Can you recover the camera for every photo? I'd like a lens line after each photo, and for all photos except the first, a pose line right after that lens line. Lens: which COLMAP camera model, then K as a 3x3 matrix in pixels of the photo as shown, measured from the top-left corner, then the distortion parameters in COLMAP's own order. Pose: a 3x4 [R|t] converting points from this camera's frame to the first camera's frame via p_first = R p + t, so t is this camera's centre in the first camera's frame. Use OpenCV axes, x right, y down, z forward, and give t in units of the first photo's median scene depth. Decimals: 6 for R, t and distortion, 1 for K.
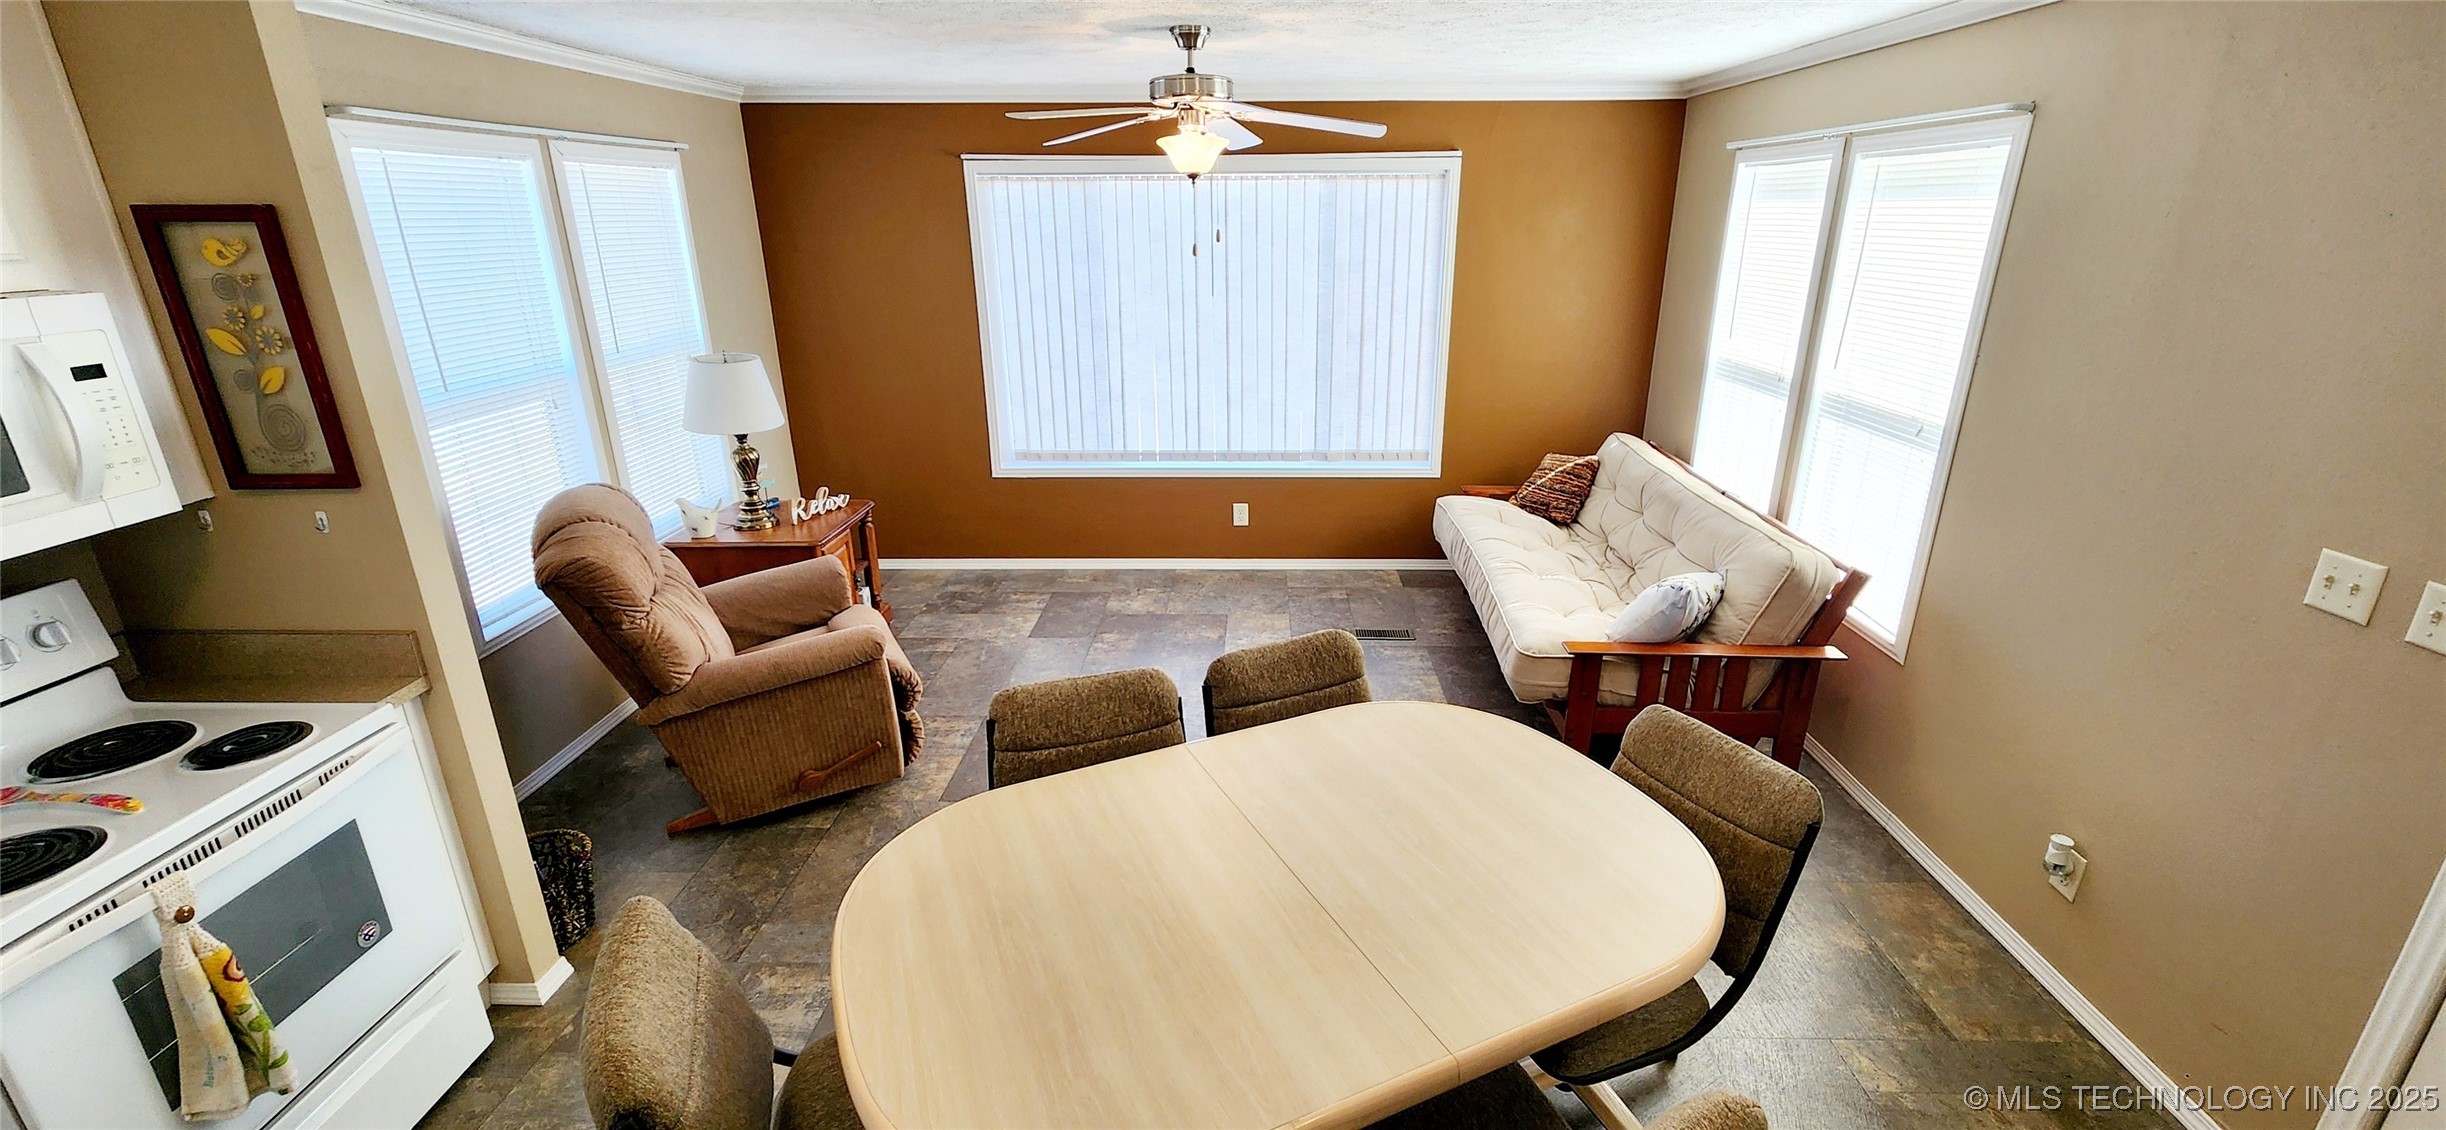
lens RADIAL K [[999.7, 0, 1246.5], [0, 999.7, 567.6], [0, 0, 1]] dist [-0.000004, -0.000943]
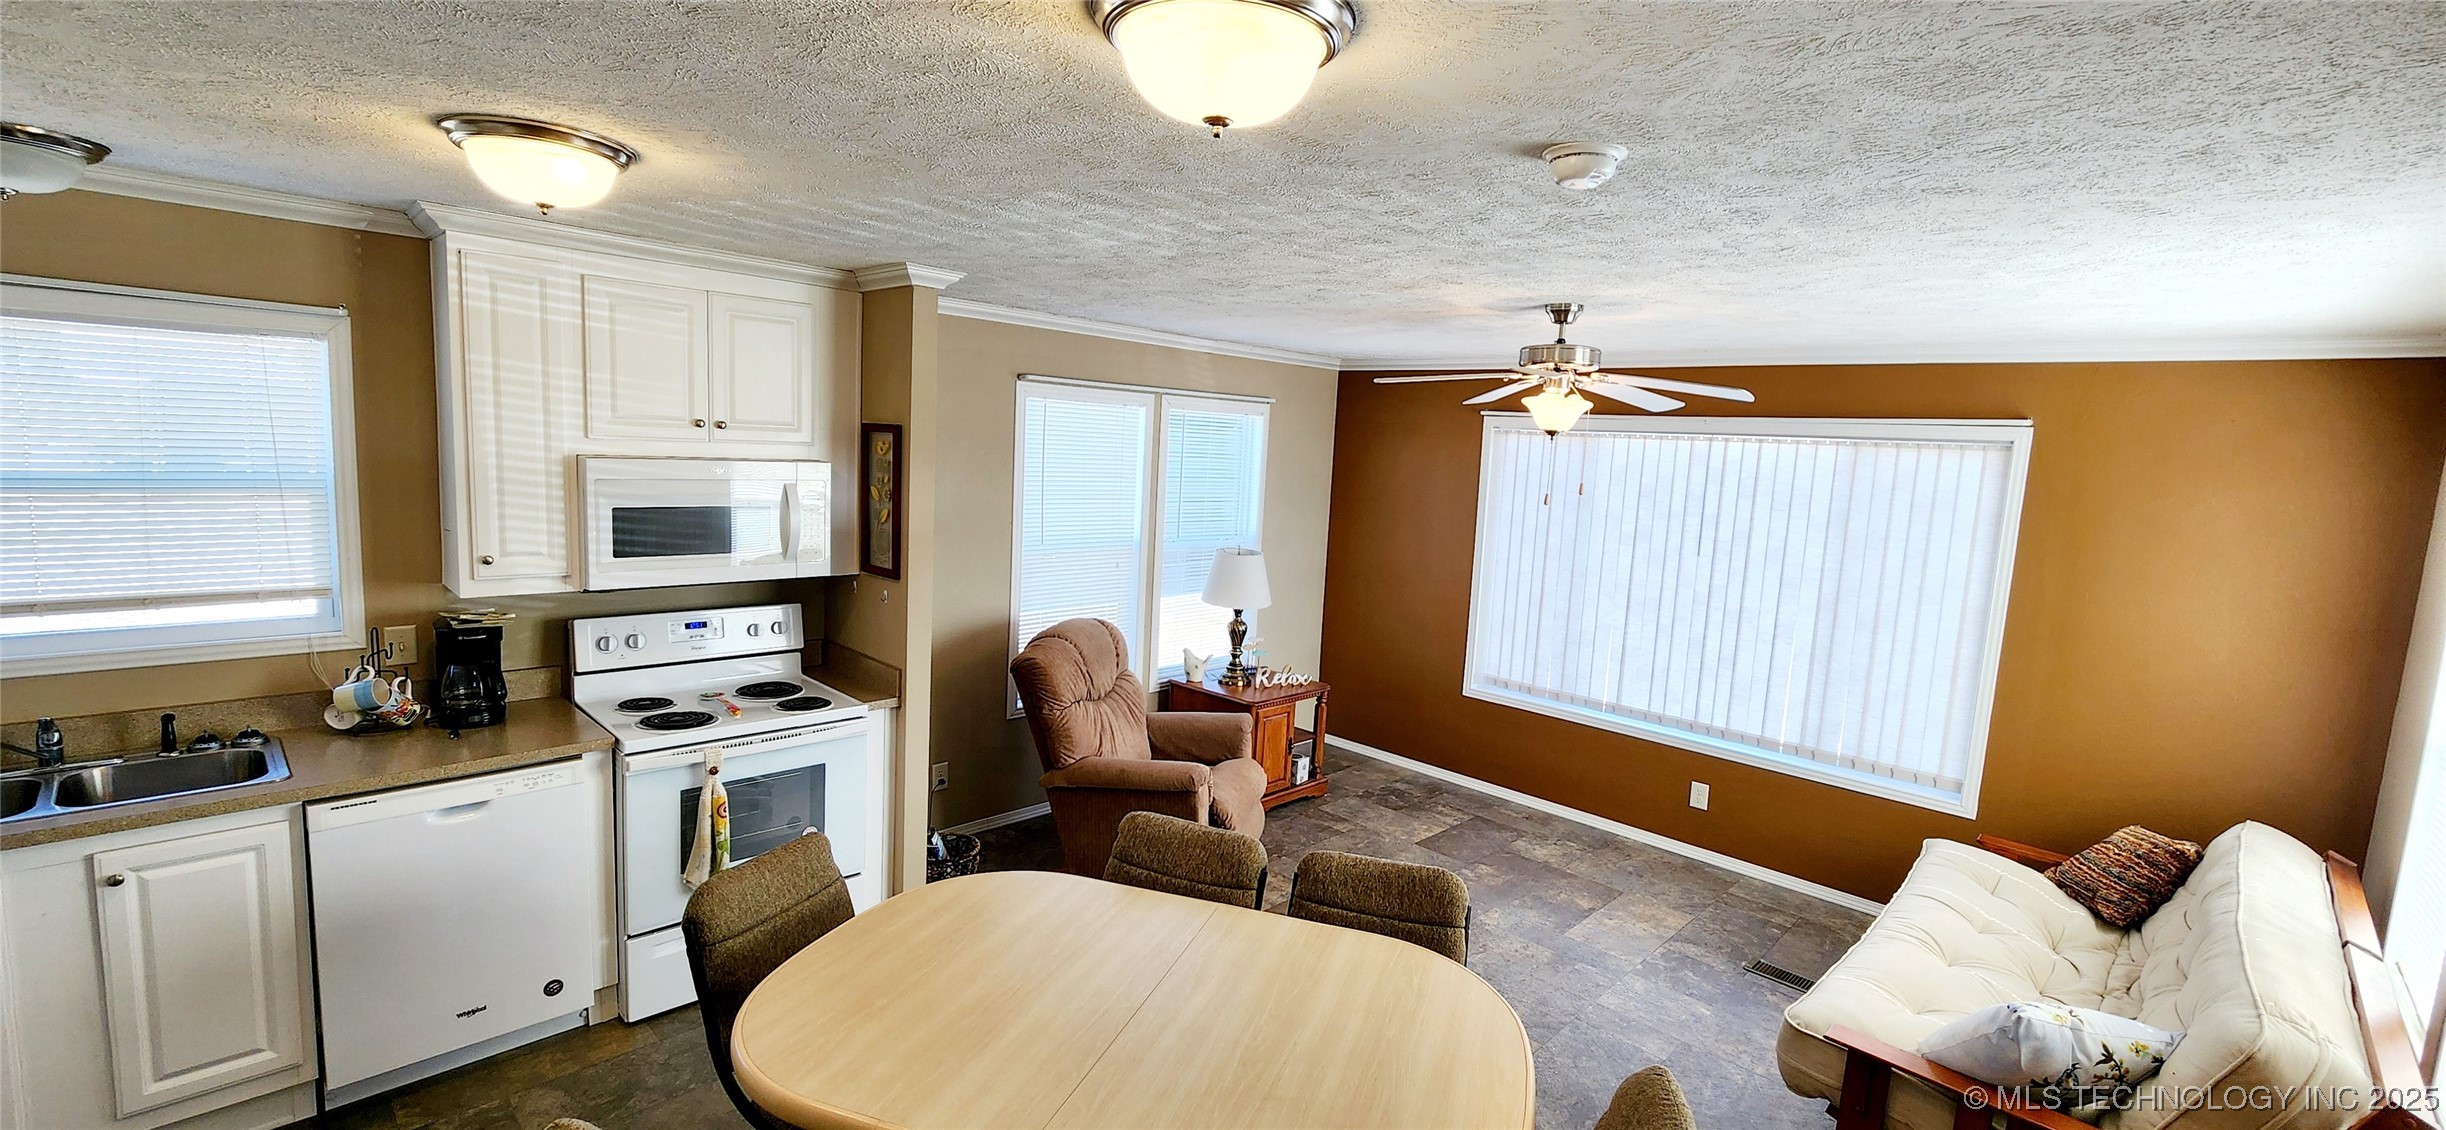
lens RADIAL K [[999.7, 0, 1241.2], [0, 999.7, 562.7], [0, 0, 1]] dist [-0.000004, -0.000943]
pose [[0.728177, 0.123568, -0.674158, 0.381066], [-0.281667, 0.950667, -0.129987, -0.026877], [0.624837, 0.284542, 0.727059, 0.055246]]
